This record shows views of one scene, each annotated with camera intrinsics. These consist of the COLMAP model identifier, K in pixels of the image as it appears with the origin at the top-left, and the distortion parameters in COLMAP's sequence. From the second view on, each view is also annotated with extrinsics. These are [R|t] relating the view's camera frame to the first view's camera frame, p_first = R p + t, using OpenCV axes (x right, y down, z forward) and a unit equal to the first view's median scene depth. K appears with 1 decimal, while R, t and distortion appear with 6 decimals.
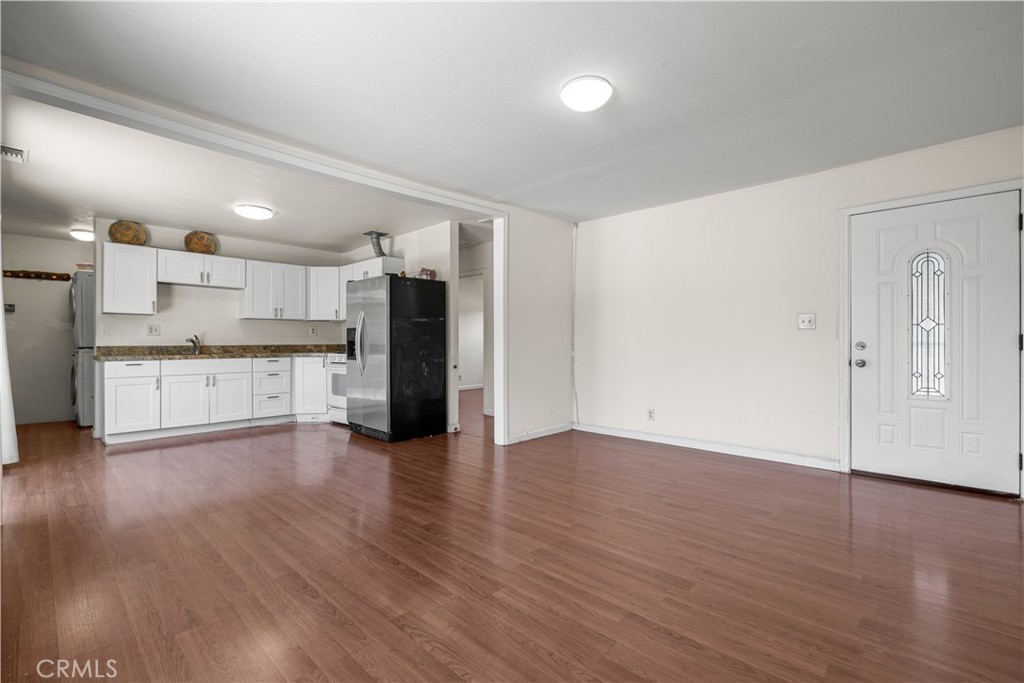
lens RADIAL K [[459.4, 0, 512.0], [0, 459.4, 341.5], [0, 0, 1]] dist [0.000259, -0.000002]
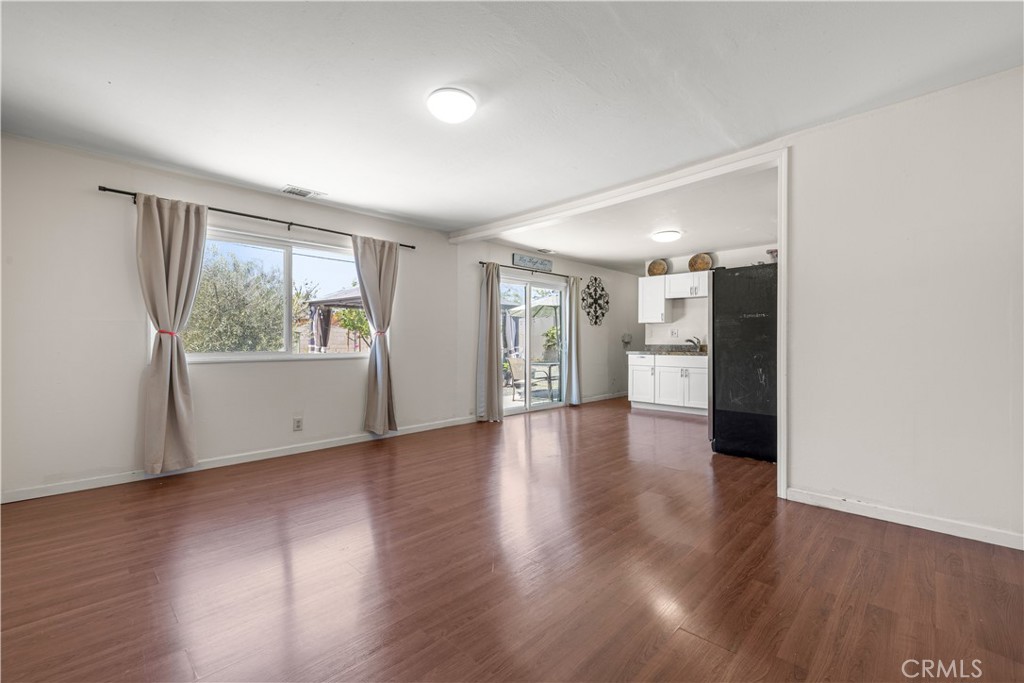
lens RADIAL K [[434.8, 0, 512.9], [0, 434.8, 337.2], [0, 0, 1]] dist [0.001127, -0.000046]
pose [[-0.005790, -0.009457, -0.999939, 0.576006], [0.000674, 0.999955, -0.009461, -0.001407], [0.999983, -0.000729, -0.005784, 0.570024]]
